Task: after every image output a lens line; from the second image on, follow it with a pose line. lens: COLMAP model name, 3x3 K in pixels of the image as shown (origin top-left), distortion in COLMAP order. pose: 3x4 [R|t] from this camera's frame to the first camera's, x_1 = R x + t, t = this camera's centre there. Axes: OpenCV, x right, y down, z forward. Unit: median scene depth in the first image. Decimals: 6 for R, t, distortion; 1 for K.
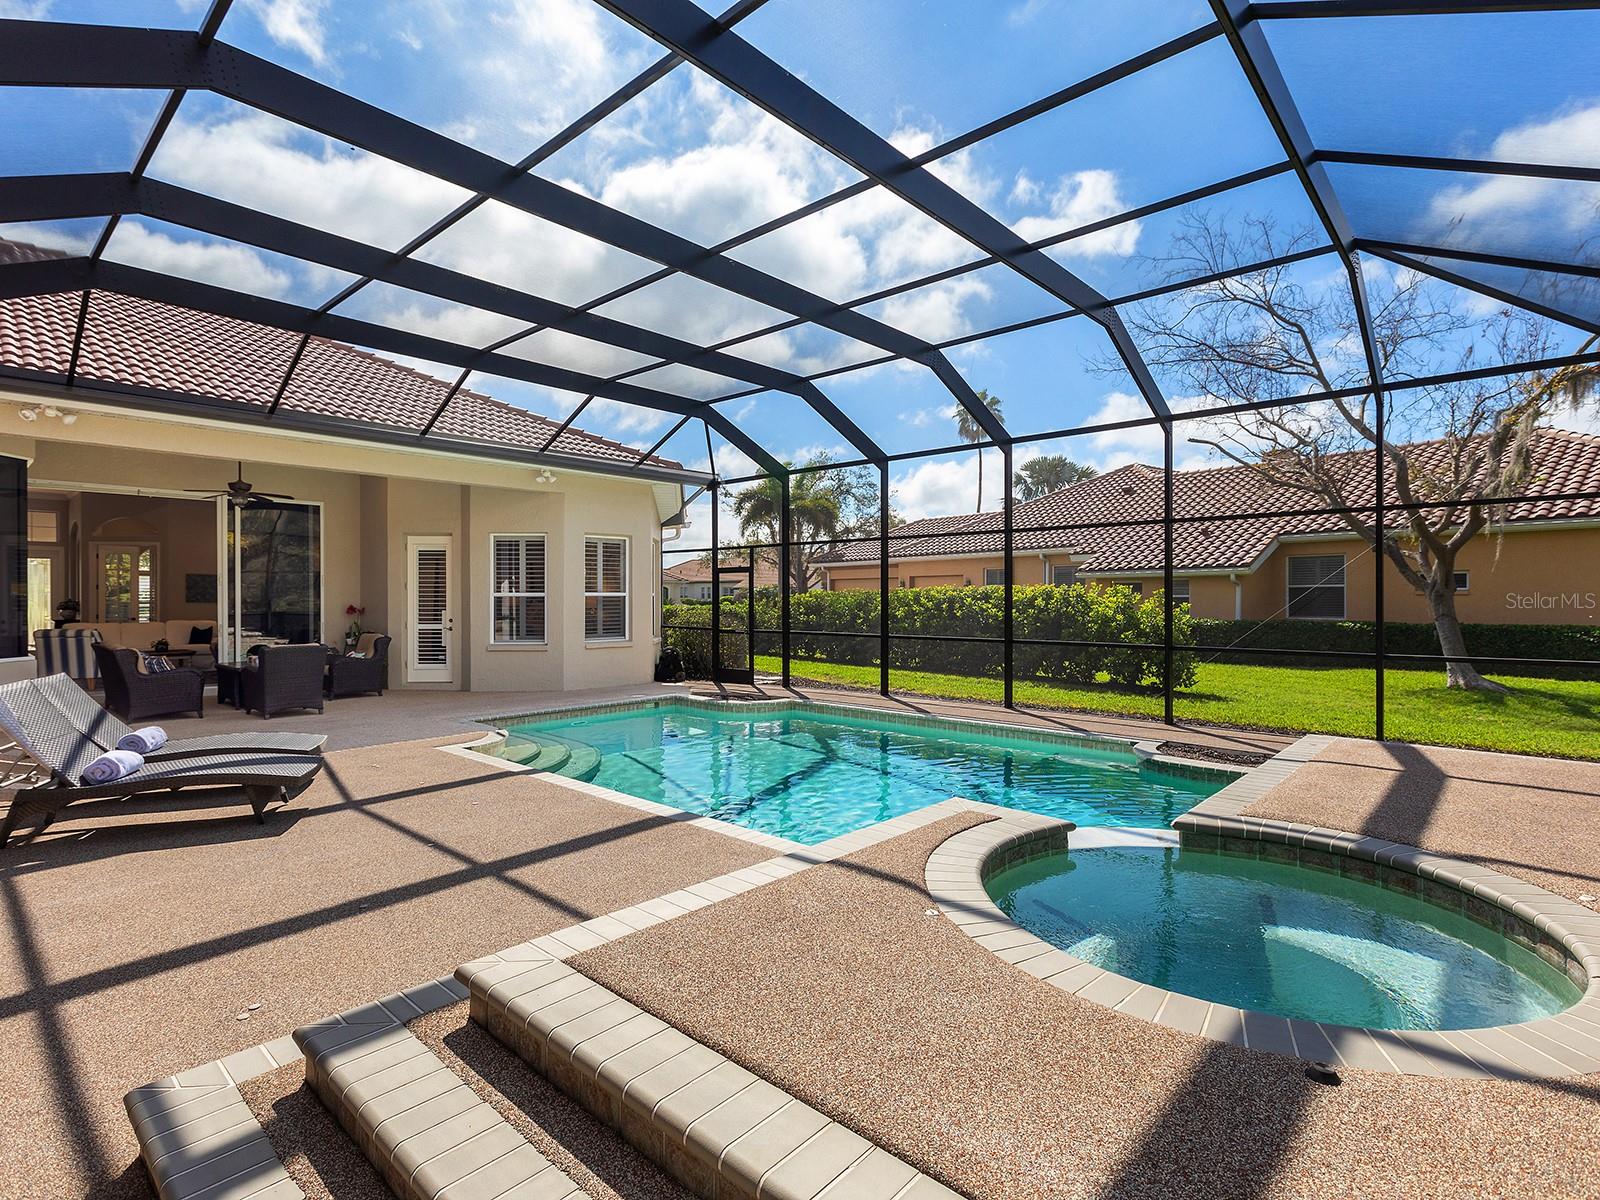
lens RADIAL K [[817.8, 0, 802.8], [0, 817.8, 600.6], [0, 0, 1]] dist [0.006729, -0.000173]
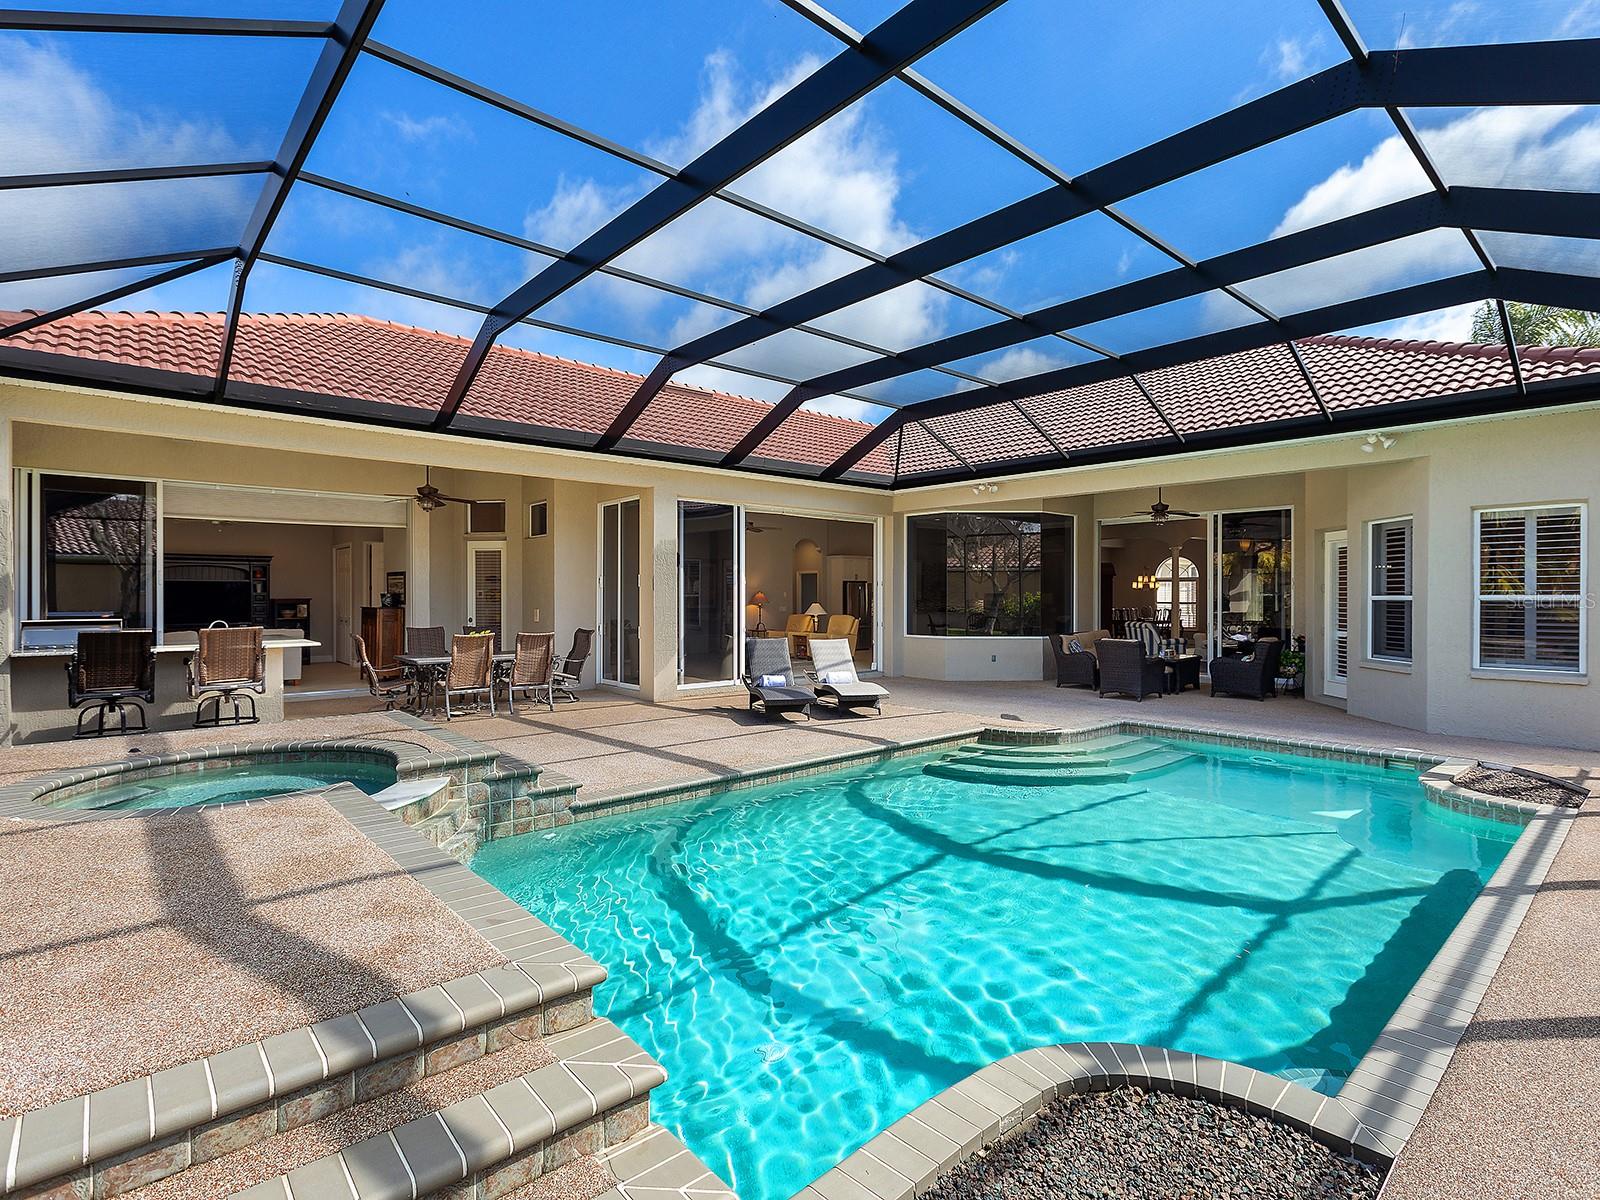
lens RADIAL K [[817.8, 0, 802.7], [0, 817.8, 598.3], [0, 0, 1]] dist [0.006729, -0.000173]
pose [[-0.121053, 0.003106, -0.992641, 0.471198], [-0.005900, 0.999975, 0.003849, -0.006827], [0.992628, 0.006323, -0.121032, 0.530786]]
